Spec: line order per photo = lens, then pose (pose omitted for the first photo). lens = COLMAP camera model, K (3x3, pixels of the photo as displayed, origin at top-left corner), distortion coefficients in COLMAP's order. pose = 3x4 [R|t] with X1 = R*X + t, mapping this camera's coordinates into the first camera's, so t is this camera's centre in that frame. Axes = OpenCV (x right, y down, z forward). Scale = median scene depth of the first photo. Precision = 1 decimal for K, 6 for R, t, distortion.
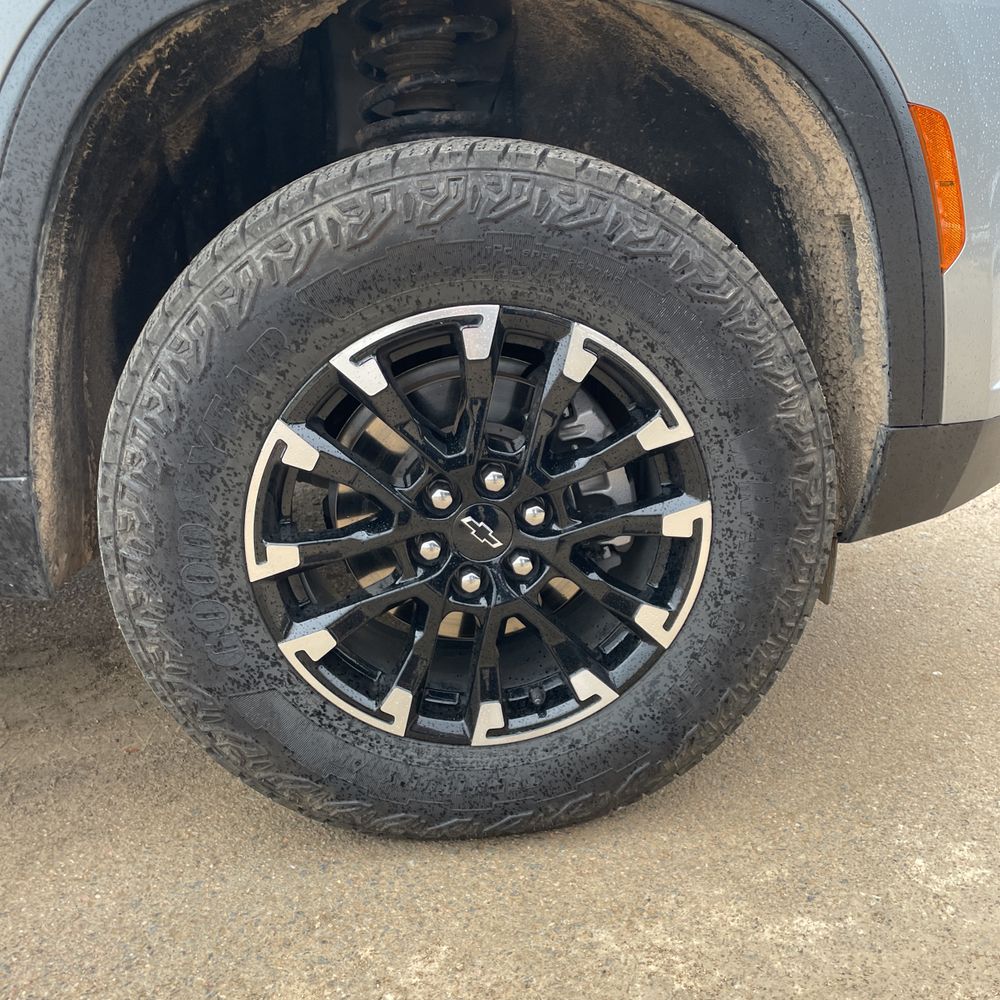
lens RADIAL K [[996.9, 0, 516.5], [0, 996.9, 490.0], [0, 0, 1]] dist [0.098993, -0.136928]
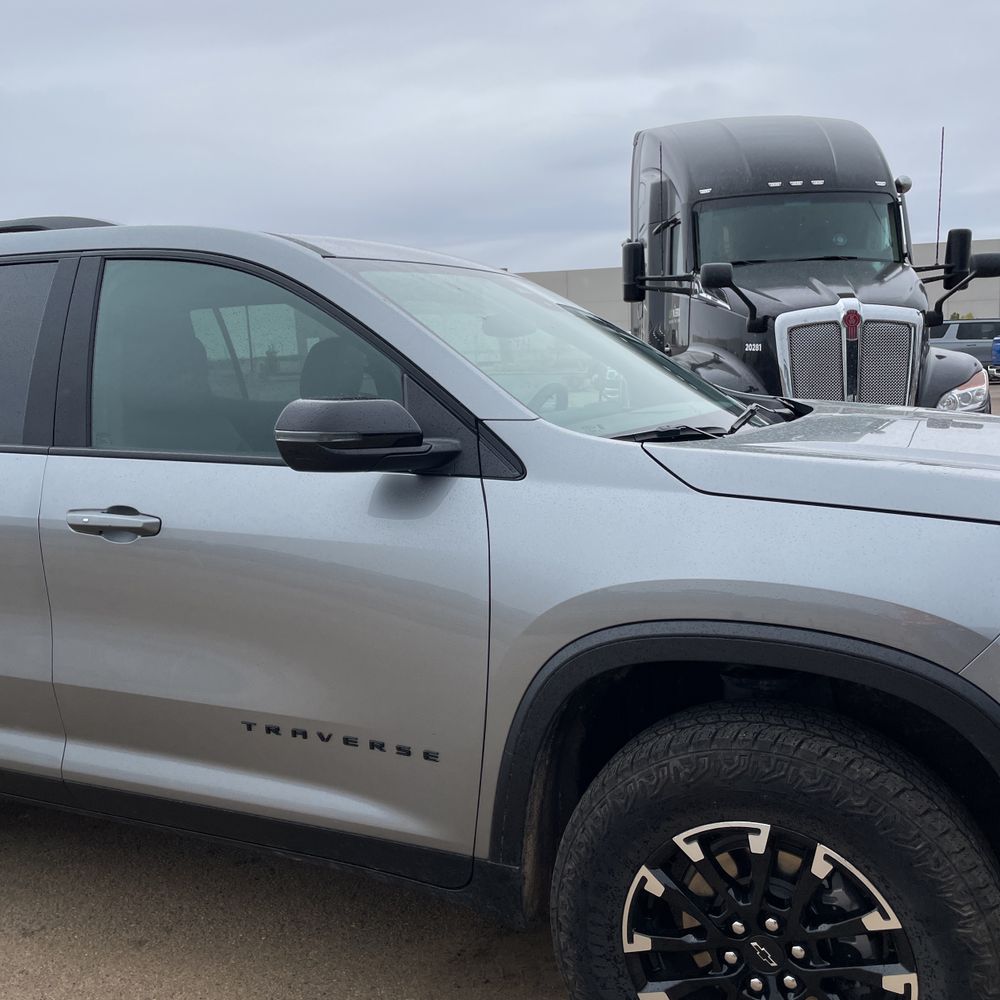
lens RADIAL K [[996.9, 0, 516.5], [0, 996.9, 490.0], [0, 0, 1]] dist [0.098993, -0.136928]
pose [[0.869349, 0.033794, -0.493041, 0.419218], [-0.120099, 0.982198, -0.144442, -0.429343], [0.479383, 0.184785, 0.857932, -0.756108]]
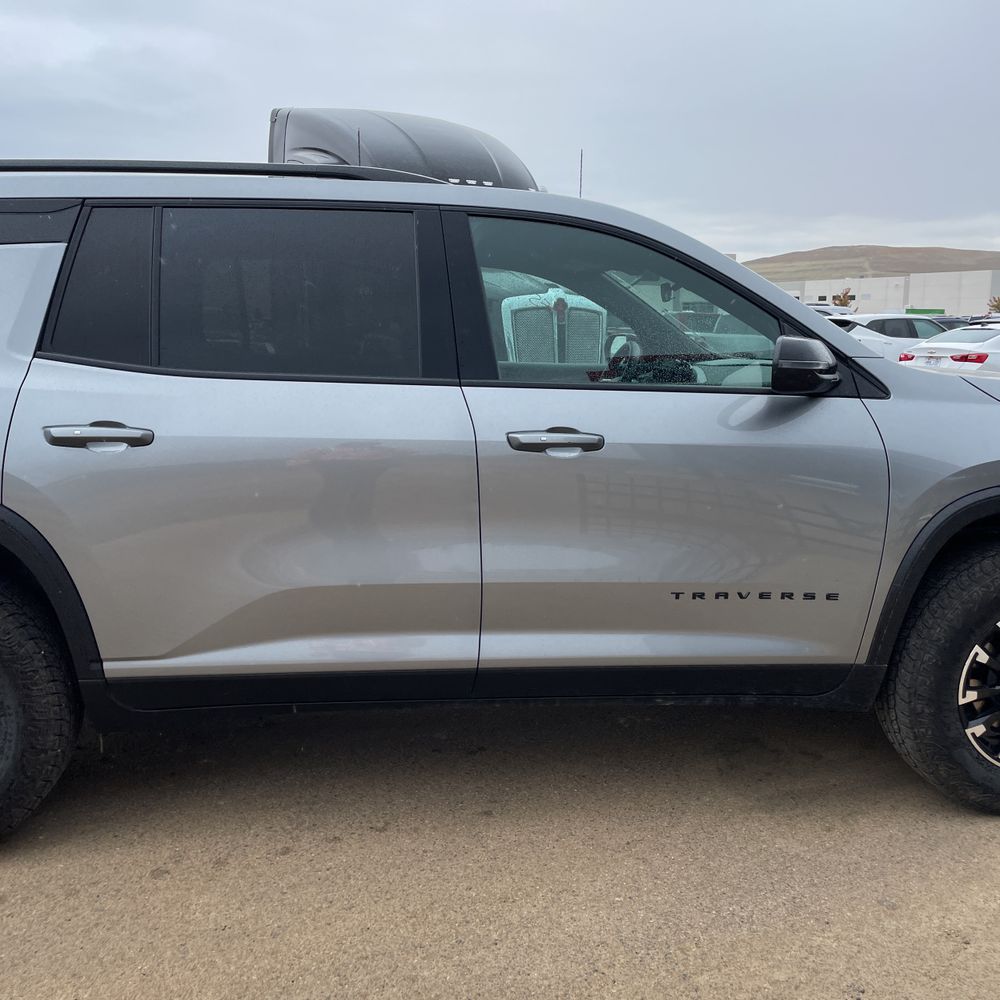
lens RADIAL K [[1005.5, 0, 505.8], [0, 1005.5, 484.8], [0, 0, 1]] dist [0.100945, -0.142468]
pose [[0.999990, 0.004372, -0.001099, -1.508147], [-0.004494, 0.985864, -0.167486, -0.026289], [0.000352, 0.167489, 0.985874, -1.828061]]
